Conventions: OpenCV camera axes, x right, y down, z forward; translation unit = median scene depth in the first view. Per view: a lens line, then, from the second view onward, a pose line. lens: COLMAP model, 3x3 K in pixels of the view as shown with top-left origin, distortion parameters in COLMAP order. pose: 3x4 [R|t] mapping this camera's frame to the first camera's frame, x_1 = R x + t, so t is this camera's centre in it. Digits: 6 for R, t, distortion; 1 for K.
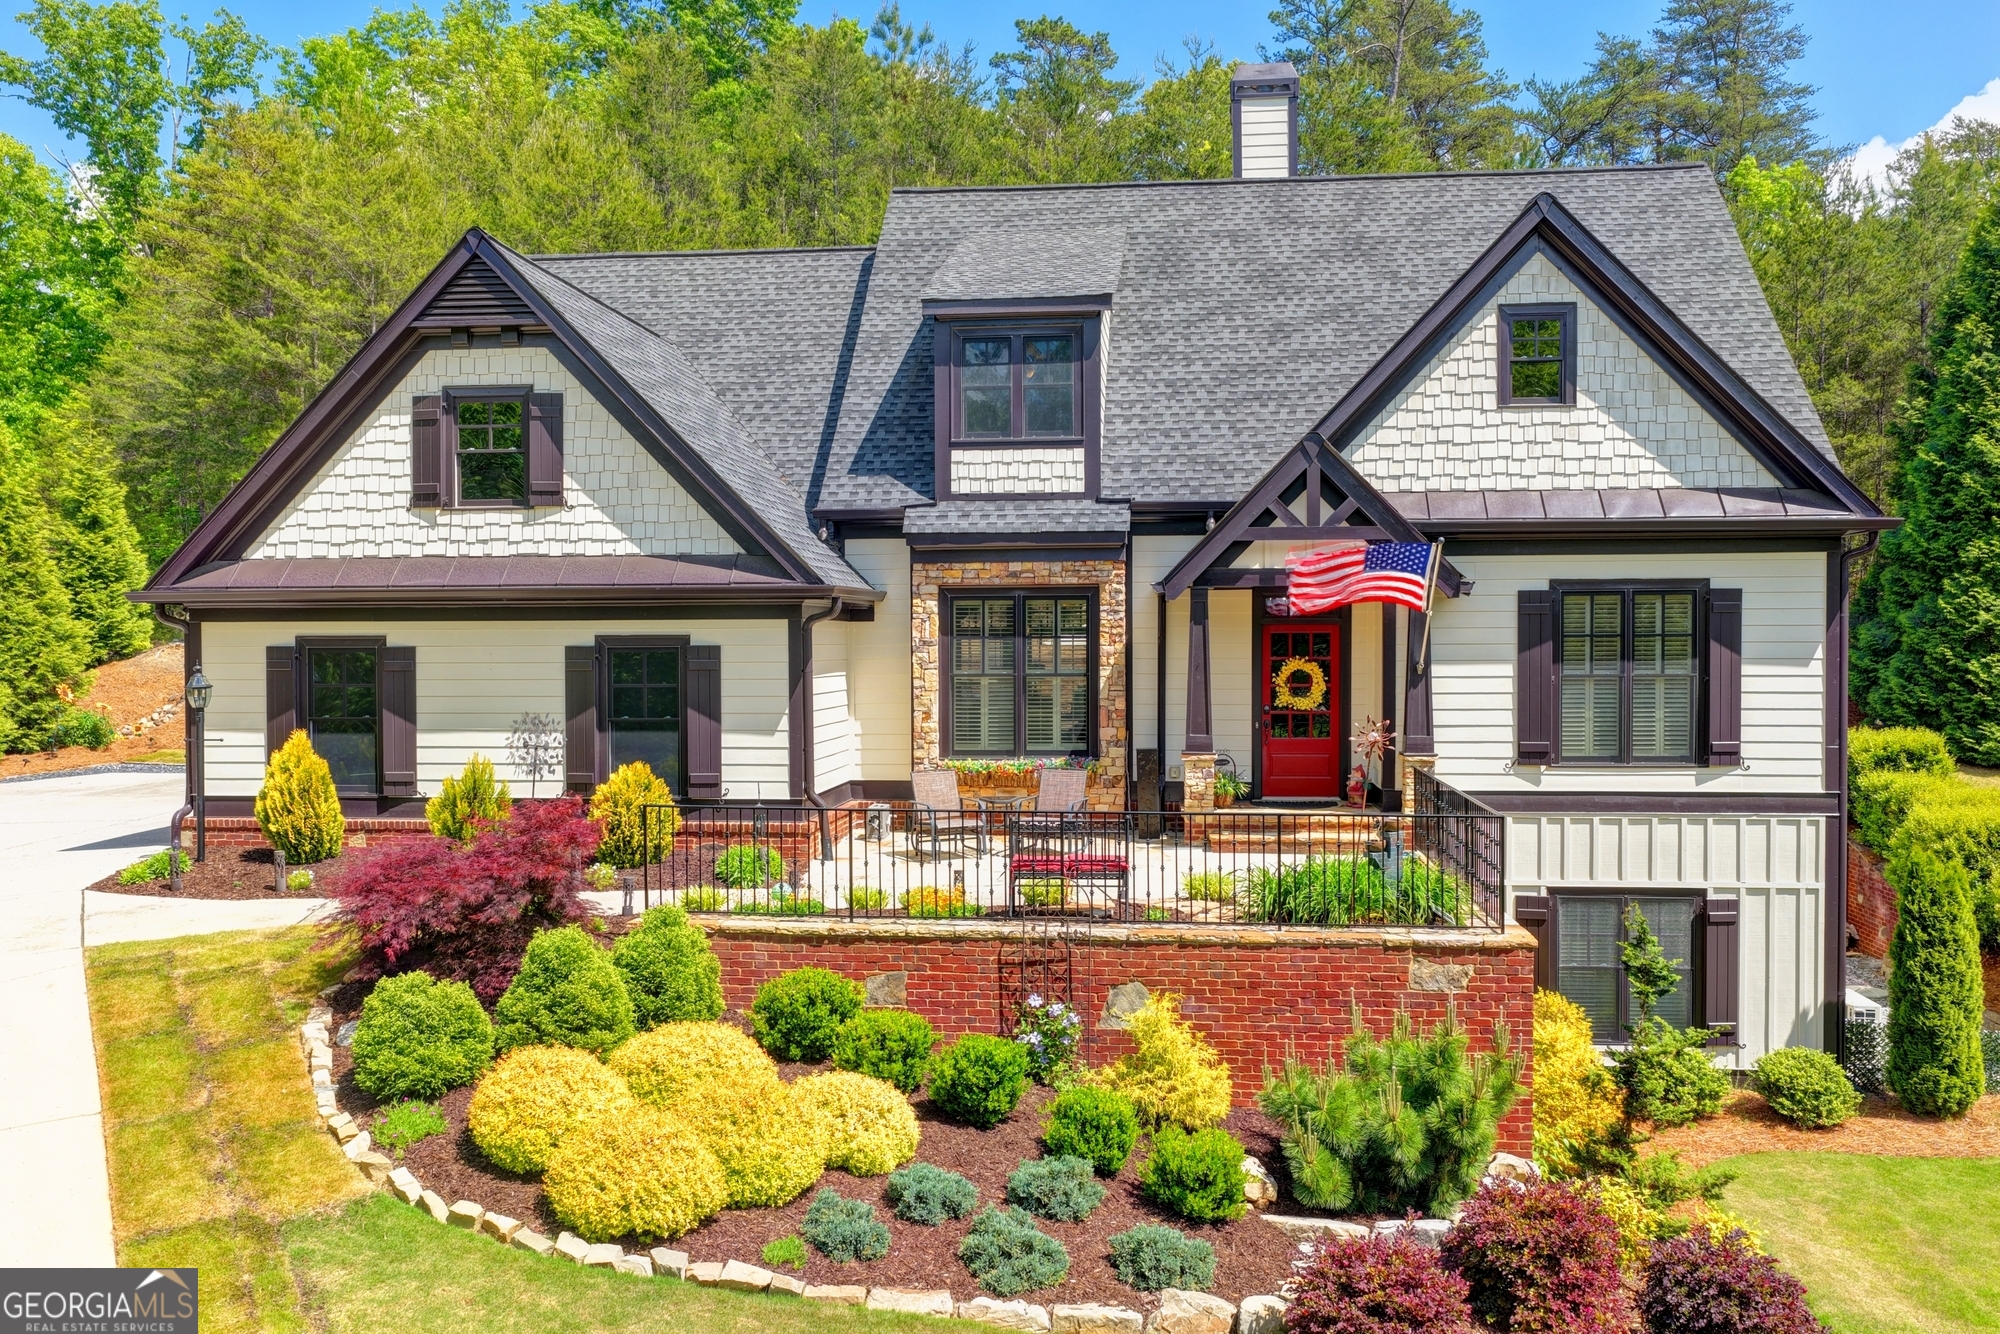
lens RADIAL K [[1661.6, 0, 1009.1], [0, 1661.6, 674.4], [0, 0, 1]] dist [-0.012388, 0.037988]
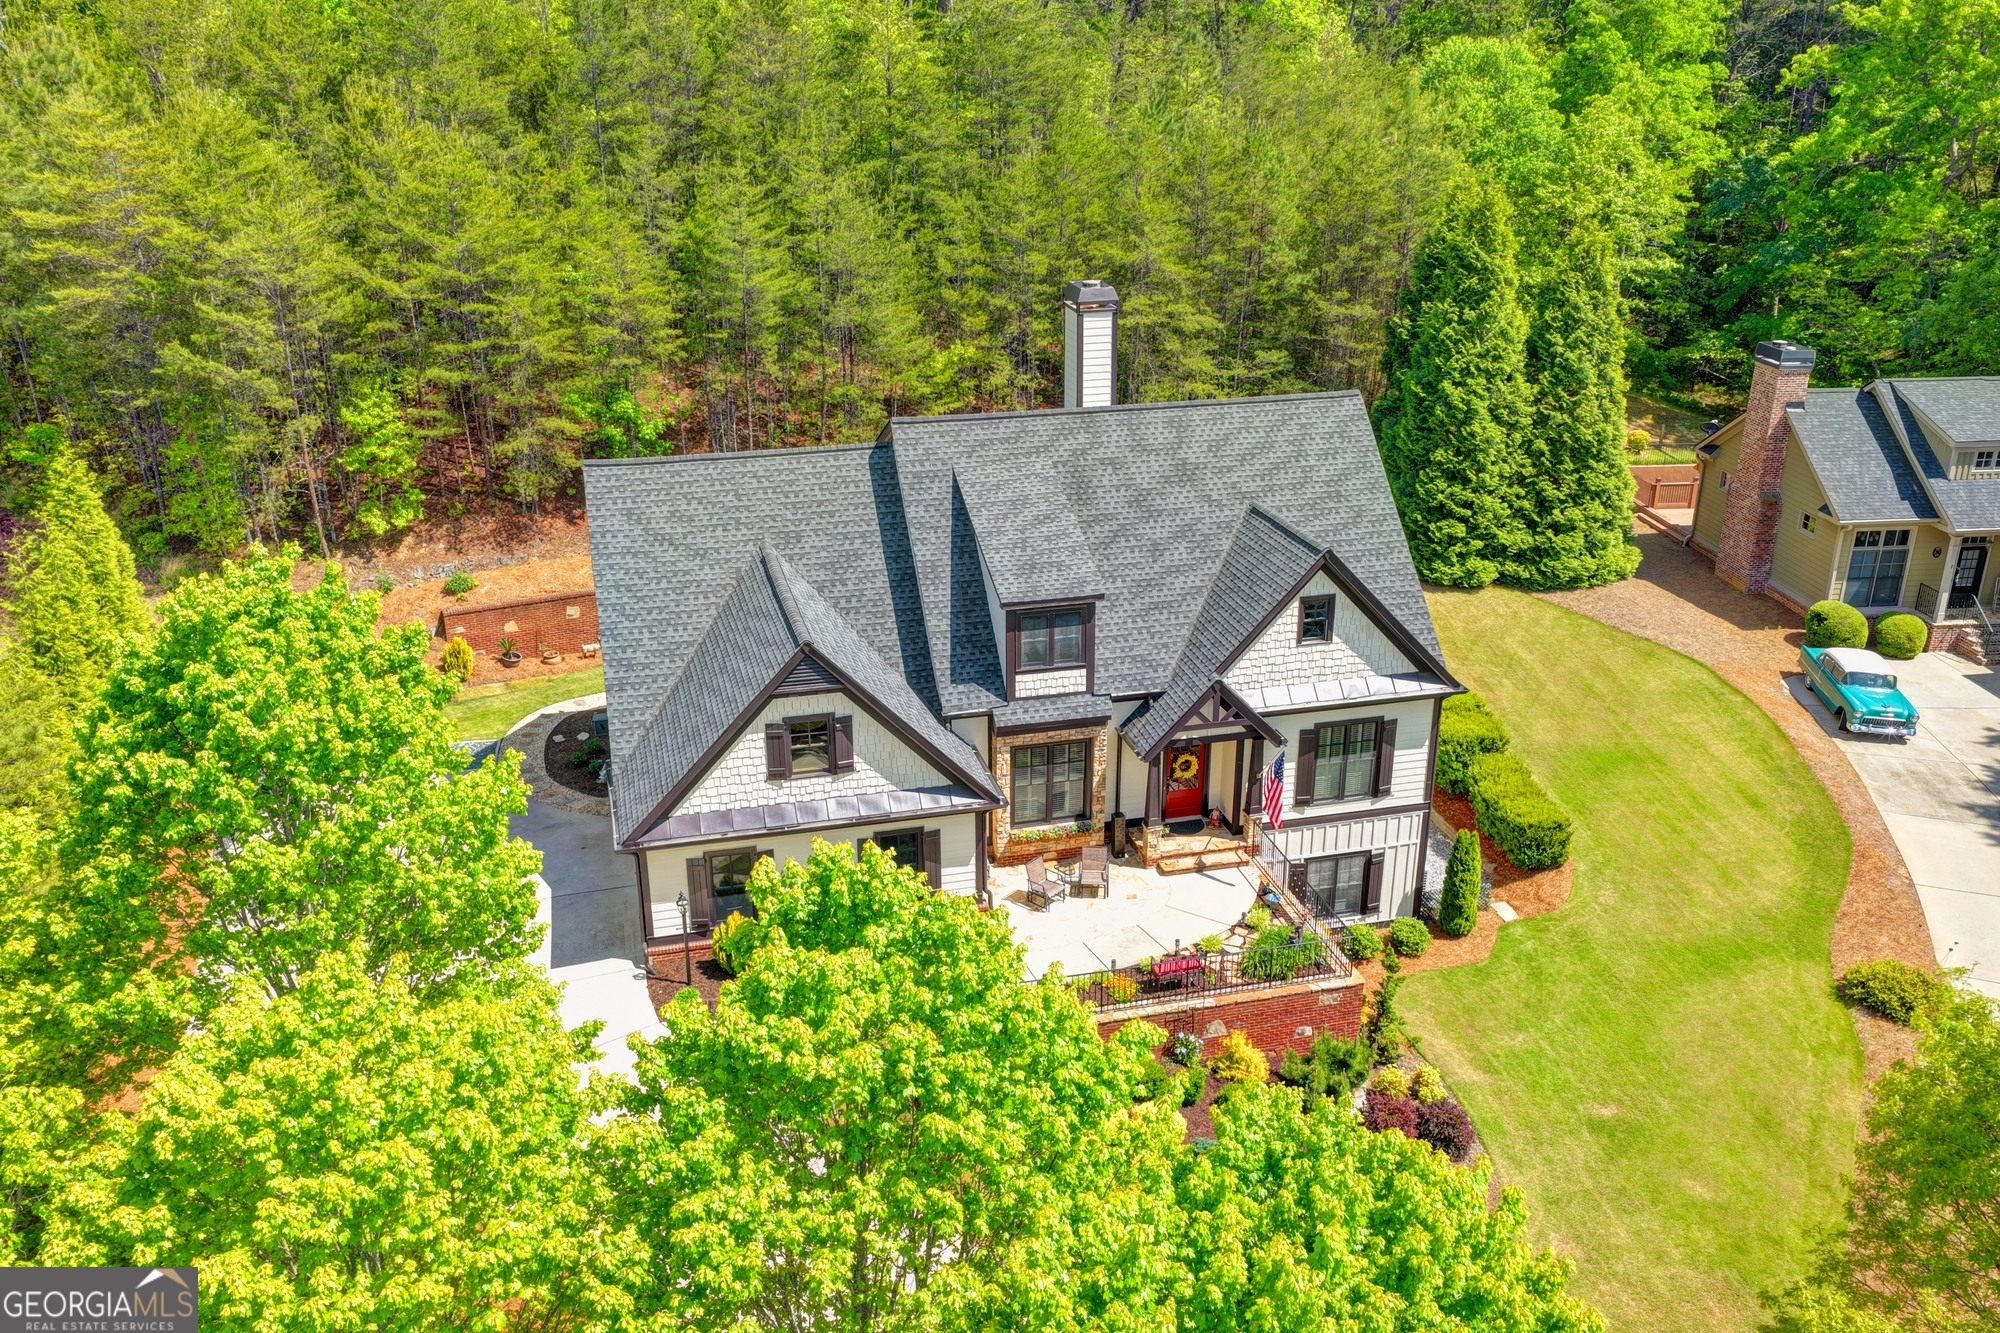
lens RADIAL K [[1663.1, 0, 1005.8], [0, 1663.1, 678.9], [0, 0, 1]] dist [-0.016581, 0.044293]
pose [[0.936073, -0.130363, 0.326762, -0.681808], [0.006405, 0.934972, 0.354664, -0.827954], [-0.351748, -0.329898, 0.876037, -0.625193]]
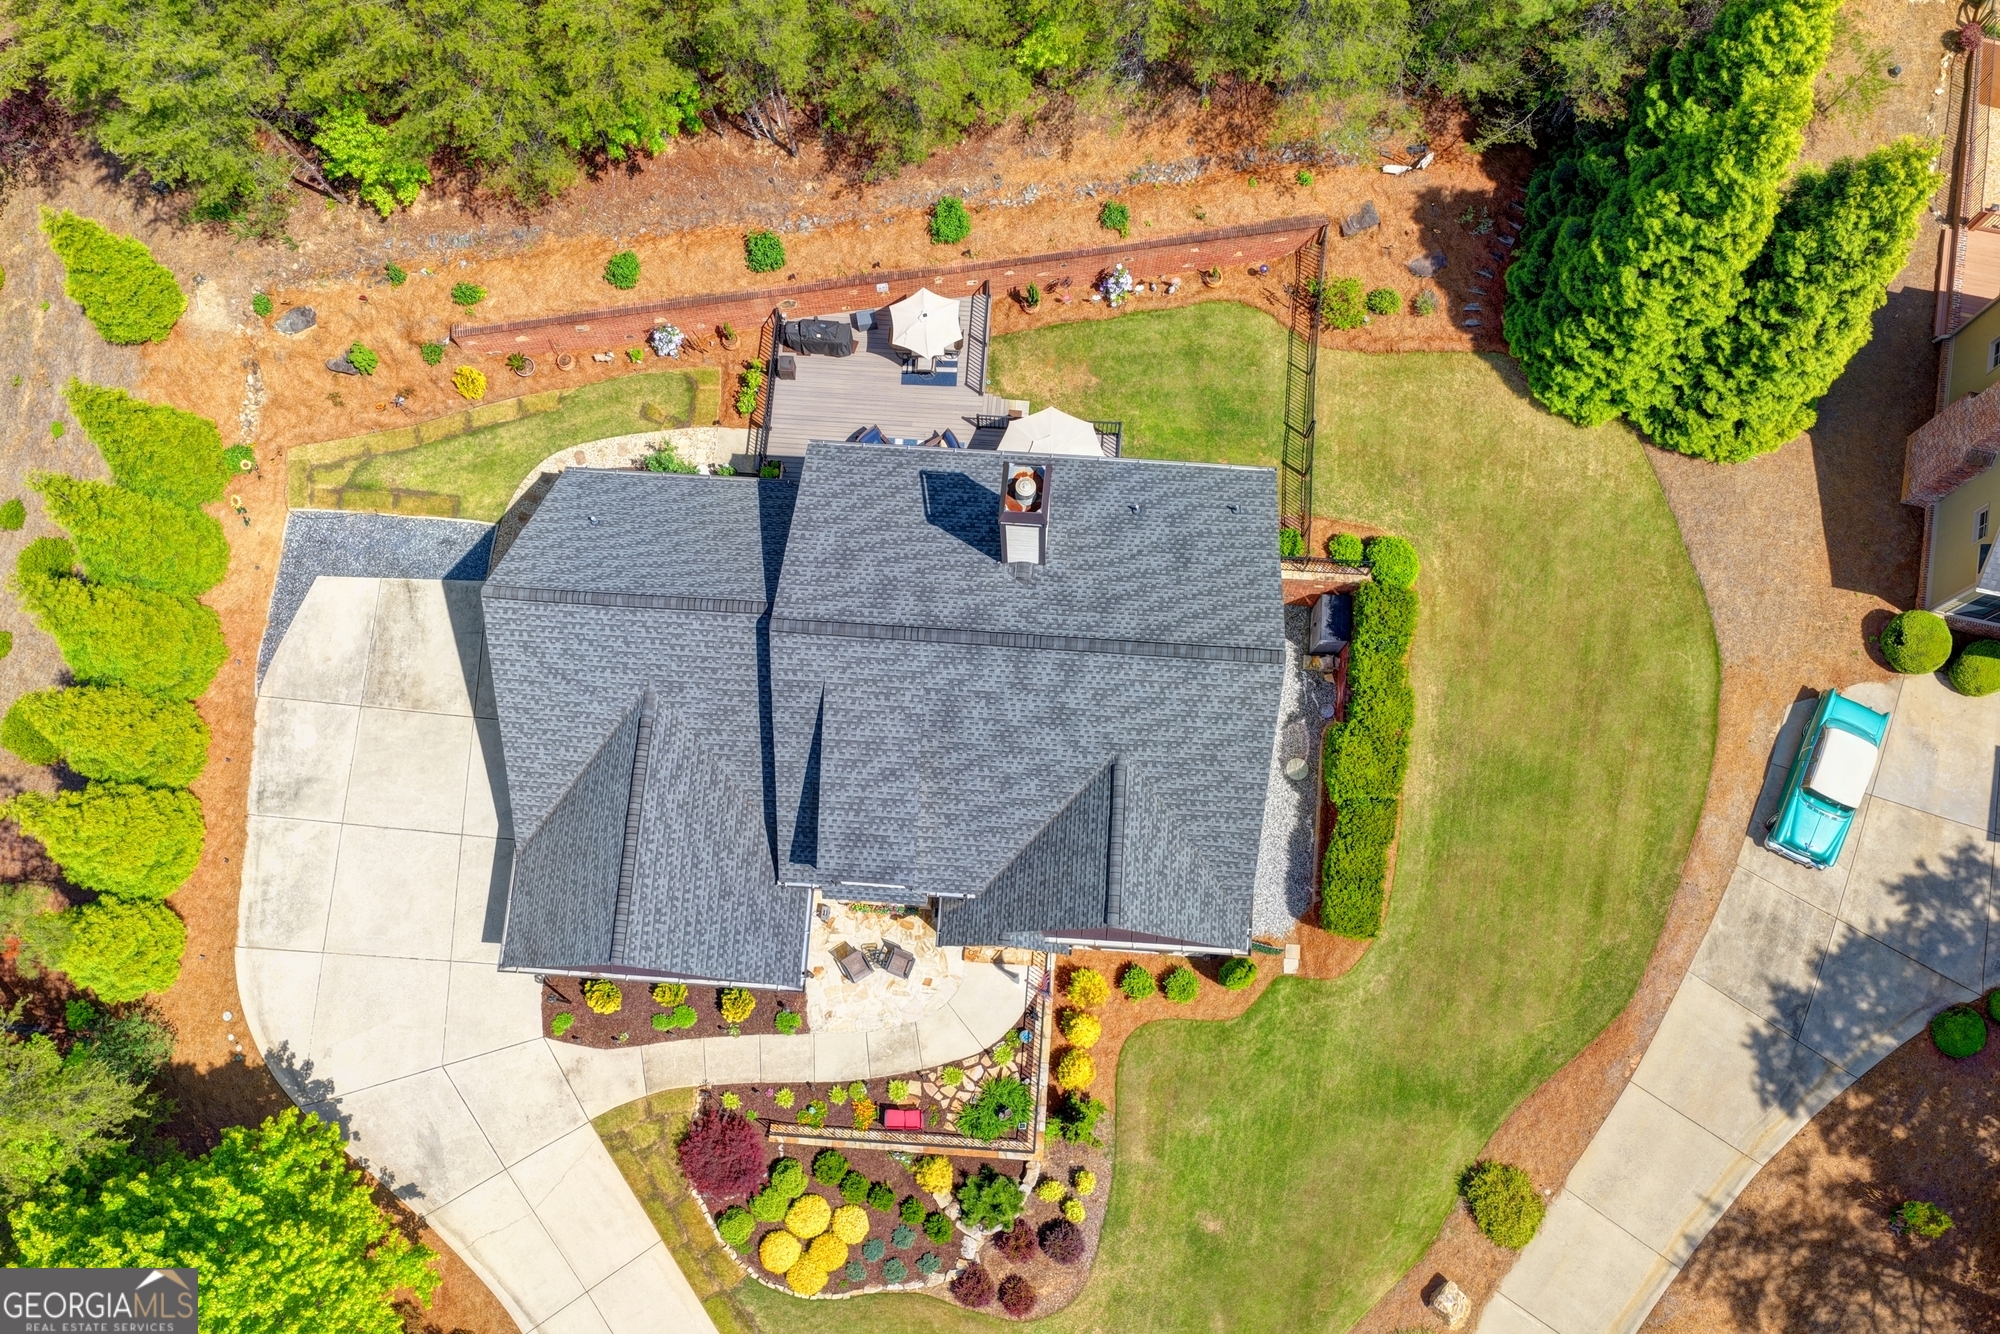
lens RADIAL K [[1661.6, 0, 1009.1], [0, 1661.6, 674.4], [0, 0, 1]] dist [-0.012388, 0.037988]
pose [[0.999237, -0.038506, 0.006471, 0.185229], [0.003938, 0.264261, 0.964443, -2.363012], [-0.038847, -0.963682, 0.264211, 0.739574]]
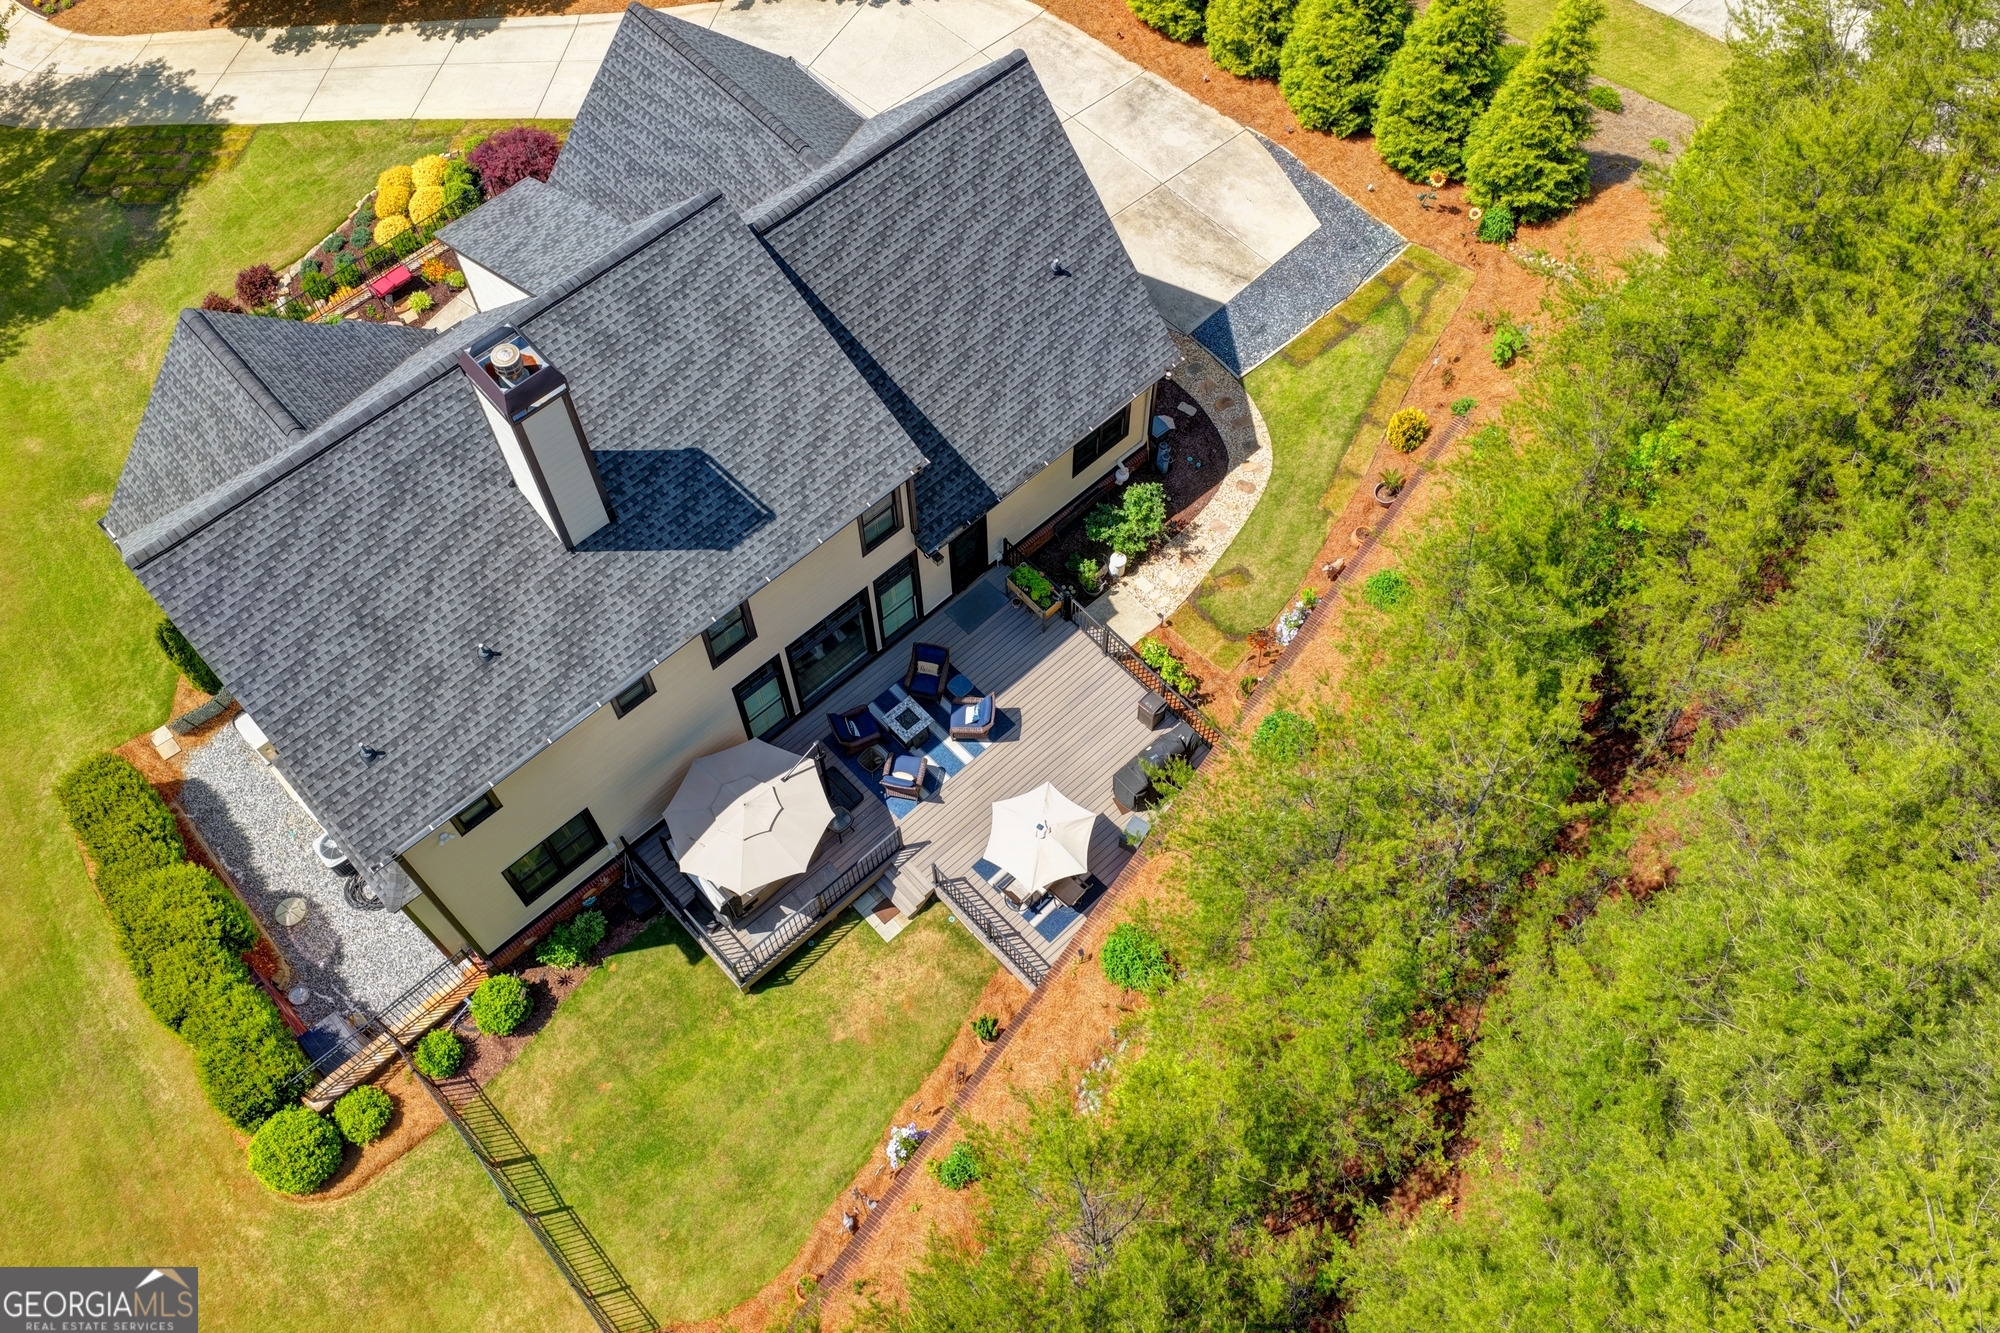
lens RADIAL K [[1663.1, 0, 1005.8], [0, 1663.1, 678.9], [0, 0, 1]] dist [-0.016581, 0.044293]
pose [[-0.661384, 0.663083, -0.350560, 0.604748], [-0.003552, 0.464610, 0.885509, -1.609404], [0.750039, 0.586906, -0.304930, 2.341308]]
